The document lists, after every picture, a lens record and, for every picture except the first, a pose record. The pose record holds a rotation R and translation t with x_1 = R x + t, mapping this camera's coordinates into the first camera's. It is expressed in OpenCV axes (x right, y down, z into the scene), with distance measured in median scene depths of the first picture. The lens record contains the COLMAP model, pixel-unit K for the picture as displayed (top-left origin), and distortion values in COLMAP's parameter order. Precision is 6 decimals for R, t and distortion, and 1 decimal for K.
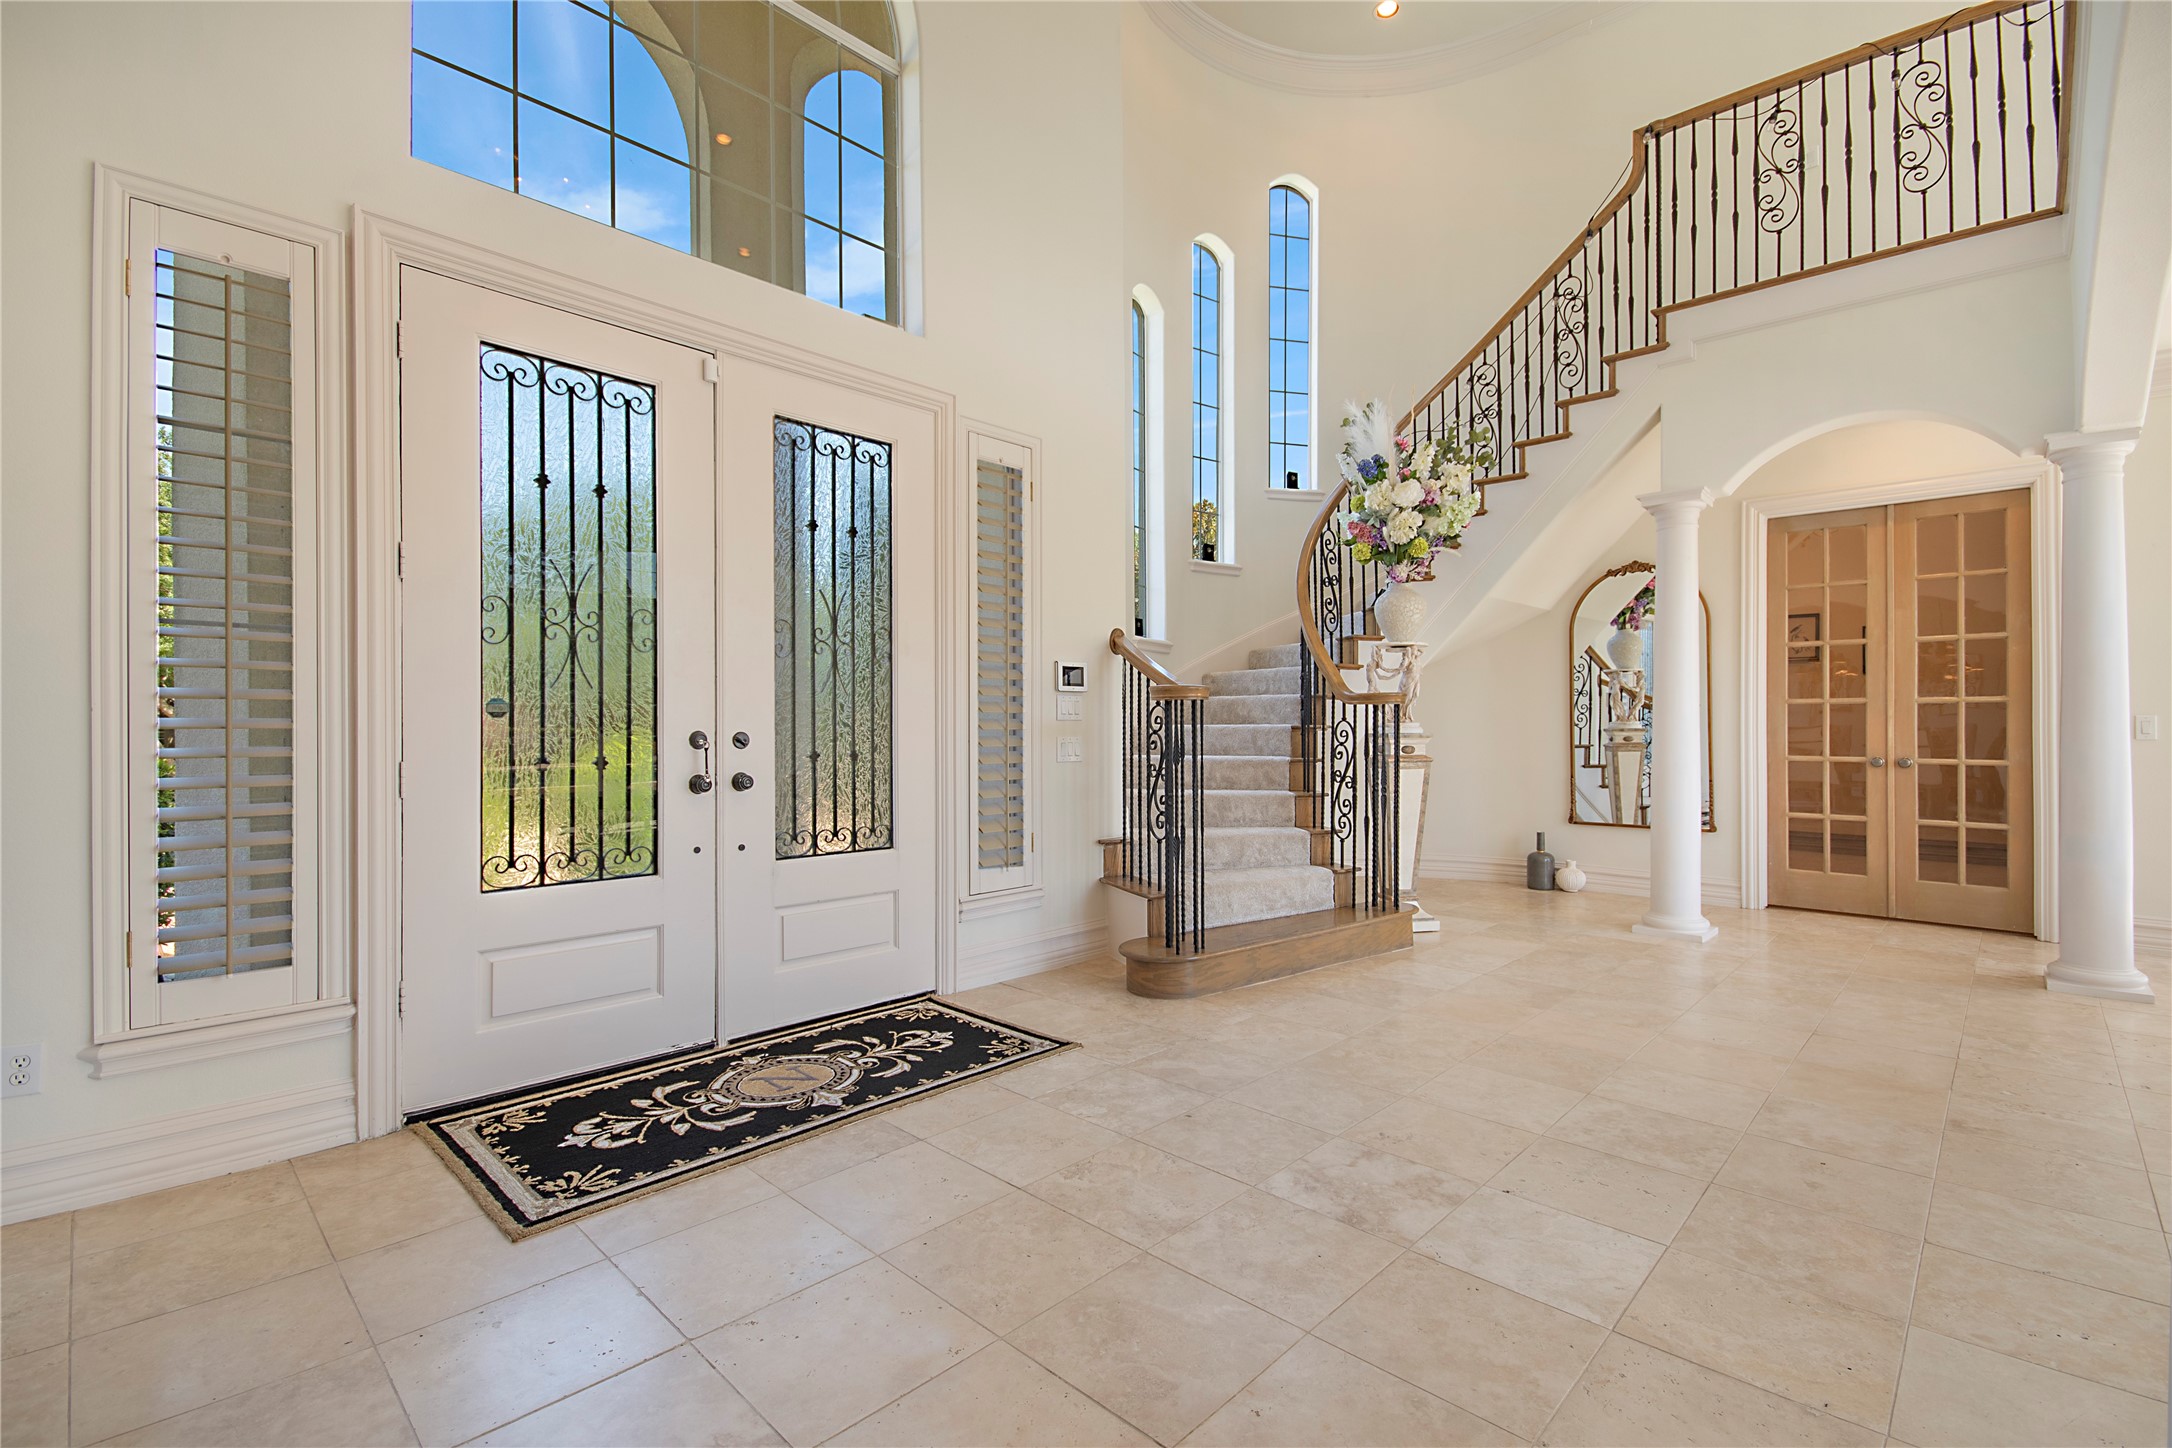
lens RADIAL K [[964.1, 0, 1107.4], [0, 964.1, 721.9], [0, 0, 1]] dist [0.005296, 0.000486]
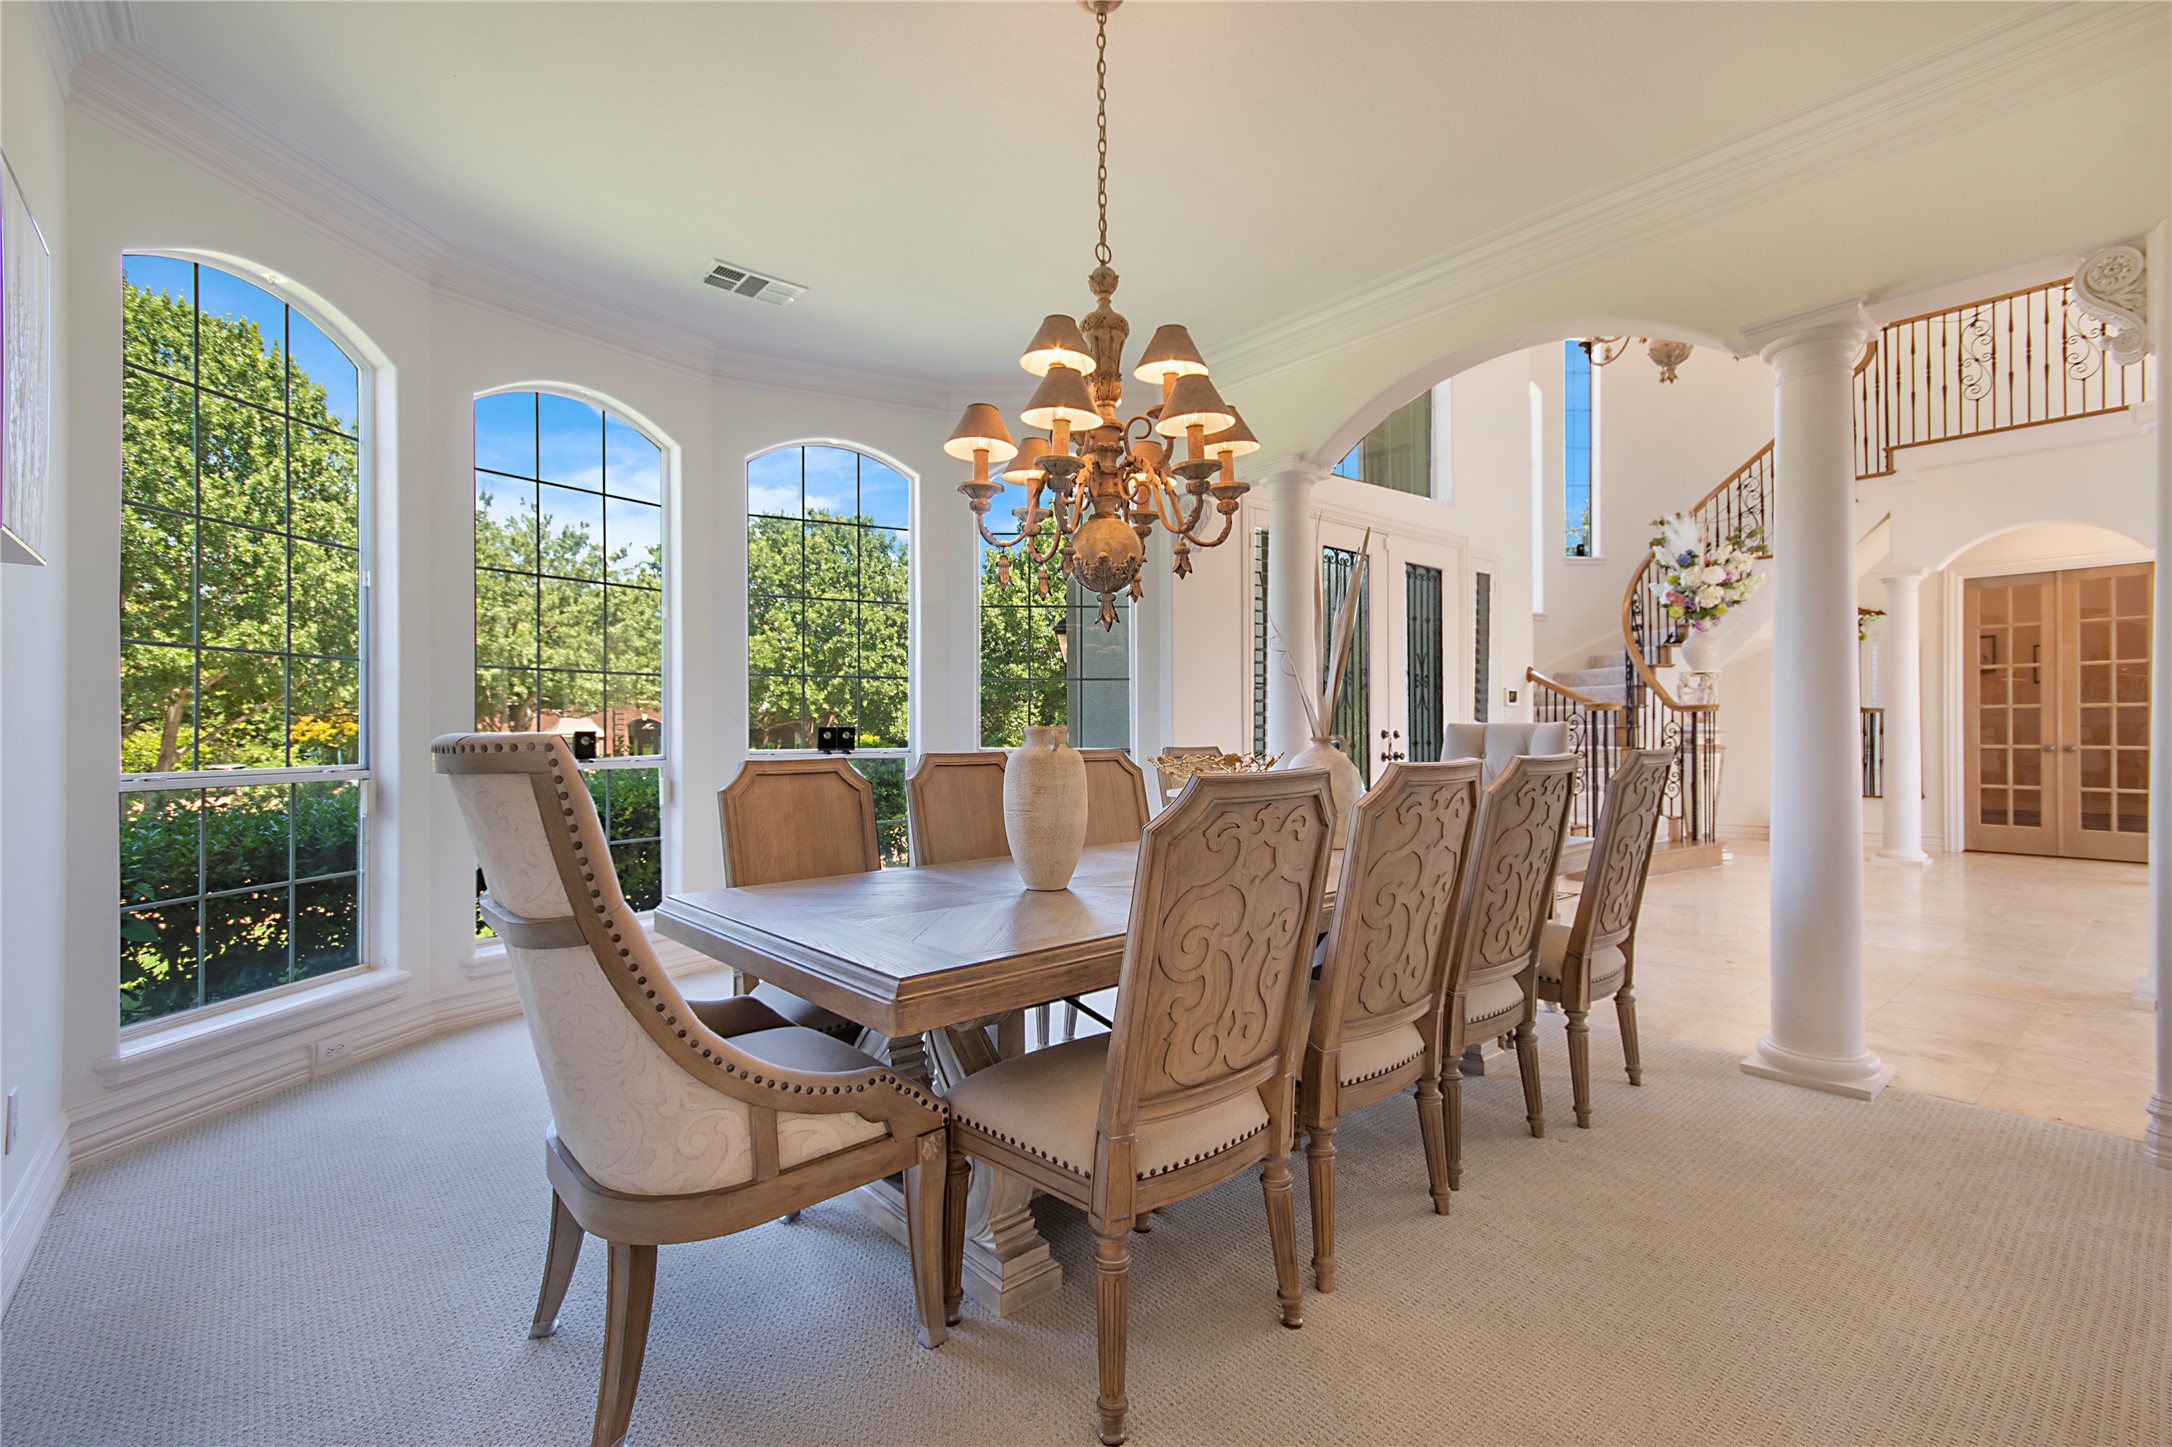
lens RADIAL K [[964.1, 0, 1081.8], [0, 964.1, 729.6], [0, 0, 1]] dist [0.005296, 0.000486]
pose [[0.993998, -0.005629, -0.109257, -0.553737], [0.006105, 0.999973, 0.004027, -0.001647], [0.109232, -0.004670, 0.994005, -0.685653]]
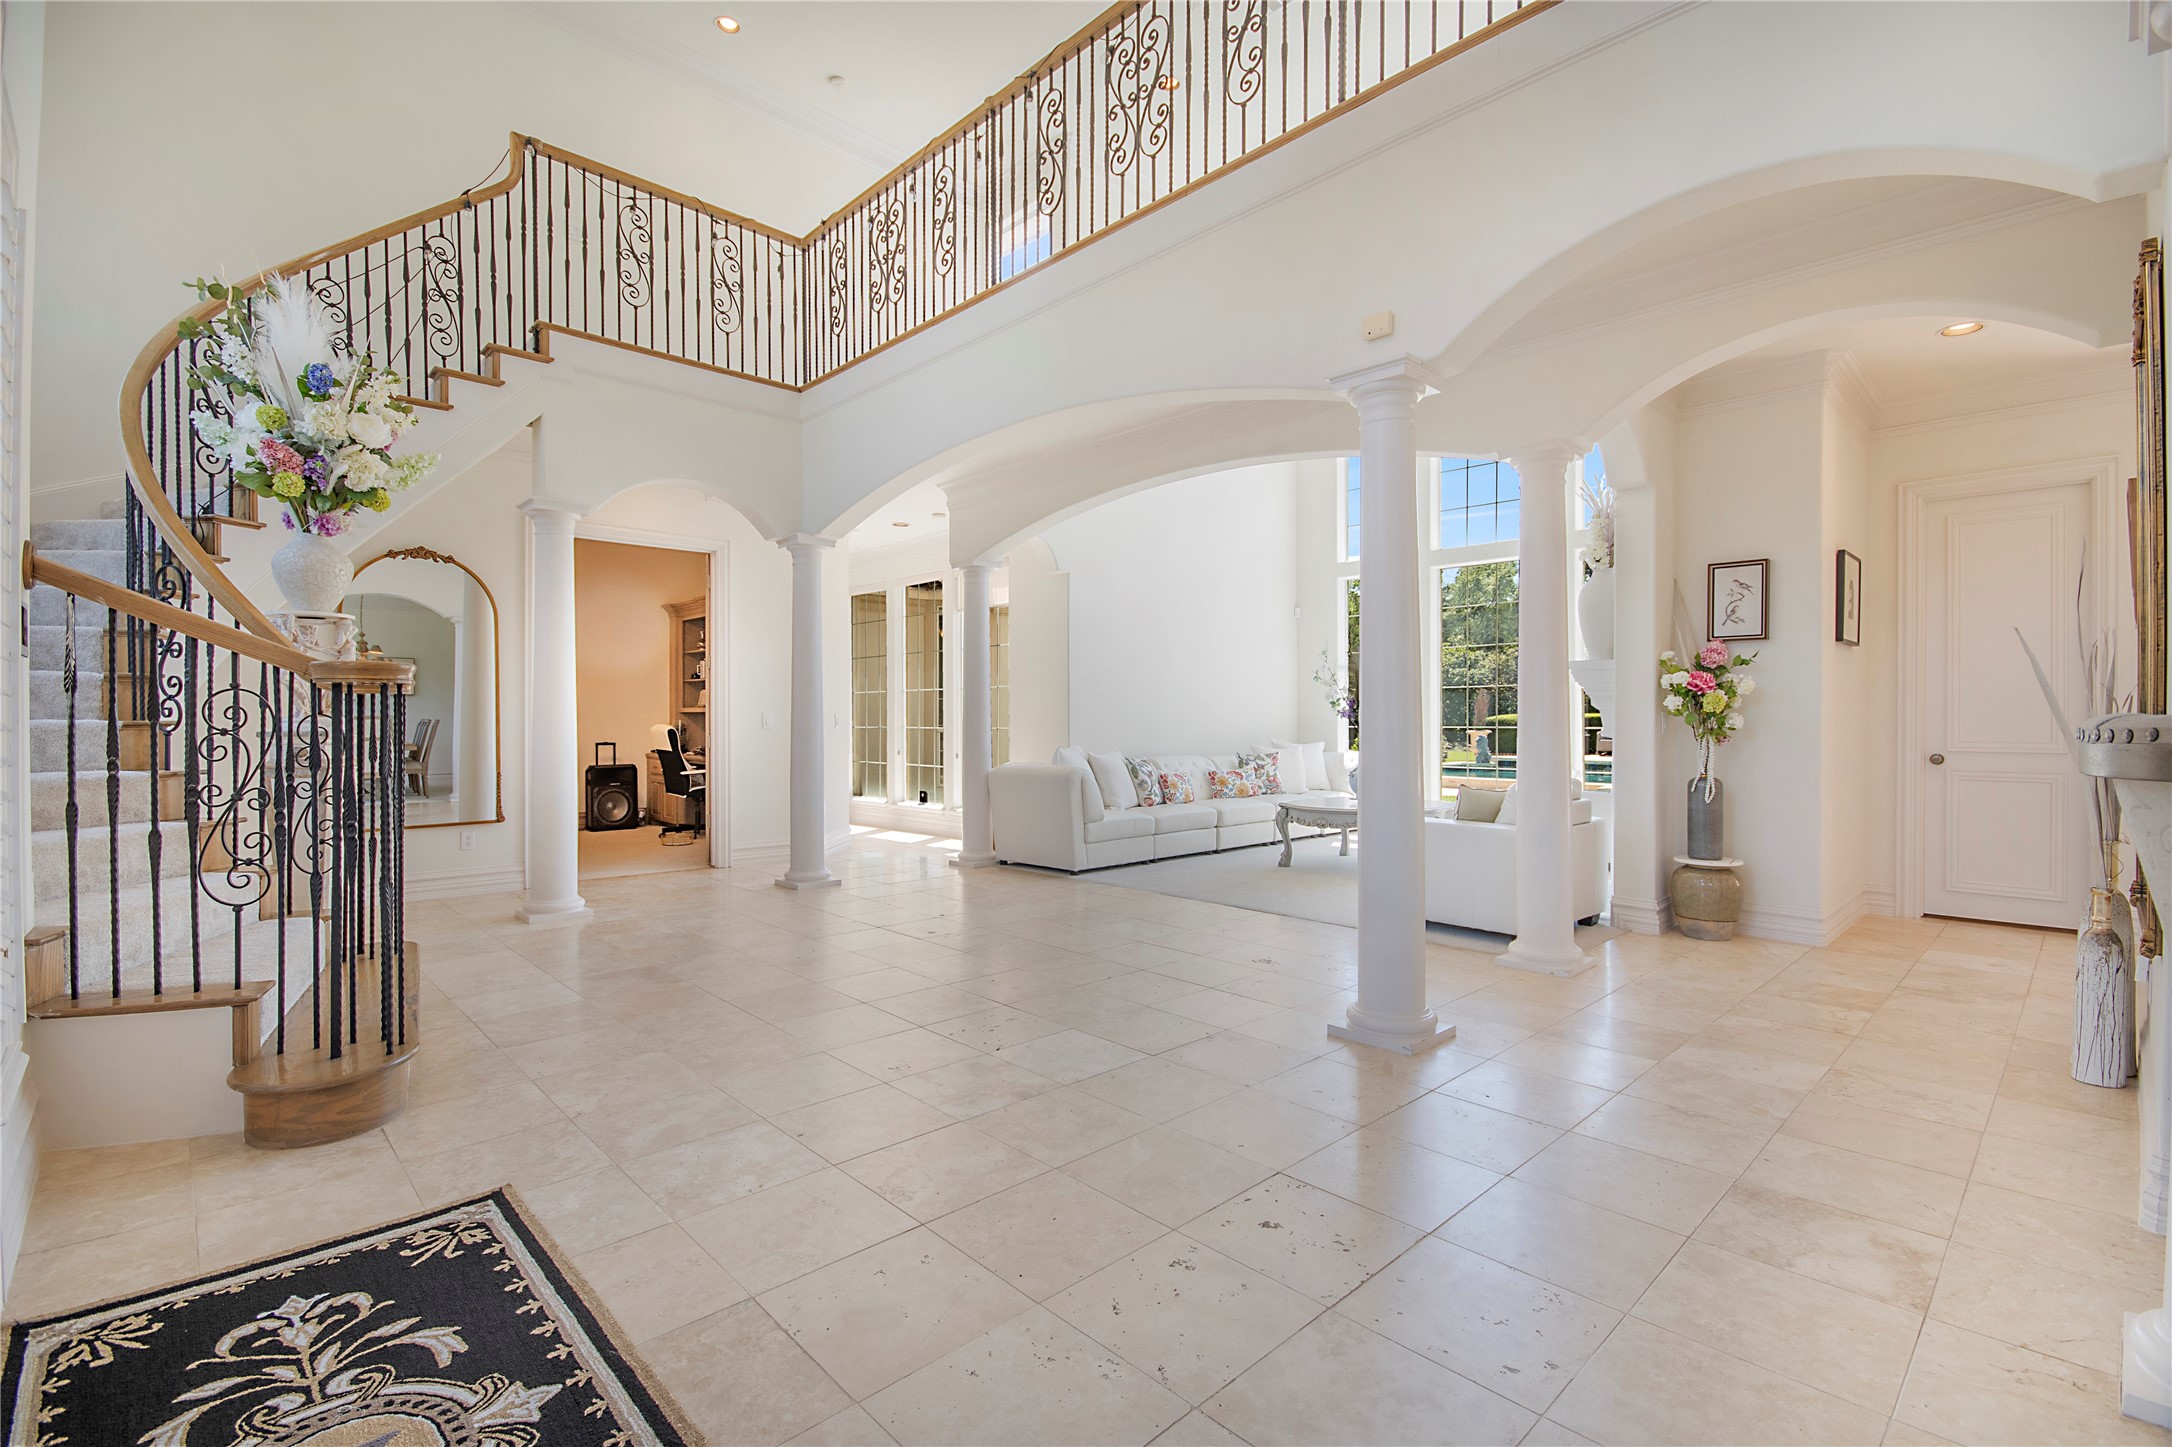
lens RADIAL K [[964.1, 0, 1086.7], [0, 964.1, 730.9], [0, 0, 1]] dist [0.005296, 0.000486]
pose [[0.058113, -0.011475, 0.998244, -0.478980], [-0.007807, 0.999898, 0.011949, -0.002932], [-0.998279, -0.008487, 0.058018, 0.376202]]
